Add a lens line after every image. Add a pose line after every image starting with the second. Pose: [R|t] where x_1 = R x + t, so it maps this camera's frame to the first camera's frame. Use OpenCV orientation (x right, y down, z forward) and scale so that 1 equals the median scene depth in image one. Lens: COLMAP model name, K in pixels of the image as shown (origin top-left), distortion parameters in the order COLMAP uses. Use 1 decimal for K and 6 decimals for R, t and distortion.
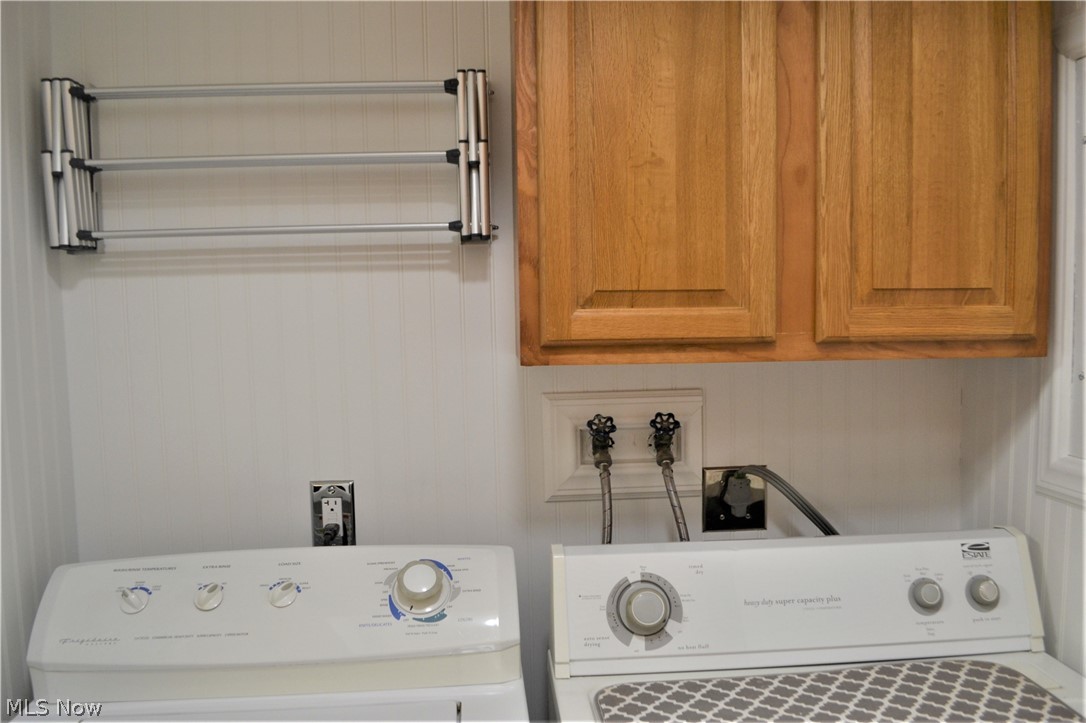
lens RADIAL K [[890.4, 0, 563.6], [0, 890.4, 376.3], [0, 0, 1]] dist [-0.078000, -0.009091]
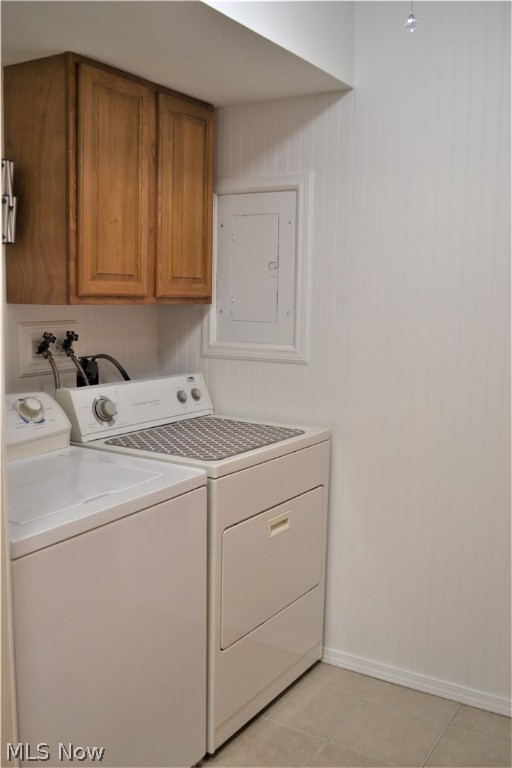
lens RADIAL K [[738.6, 0, 255.5], [0, 738.6, 384.3], [0, 0, 1]] dist [-0.065818, 0.000000]
pose [[0.583572, -0.076273, 0.808472, -1.281492], [0.036632, 0.997038, 0.067621, 0.078892], [-0.811235, -0.009846, 0.584637, -0.477616]]
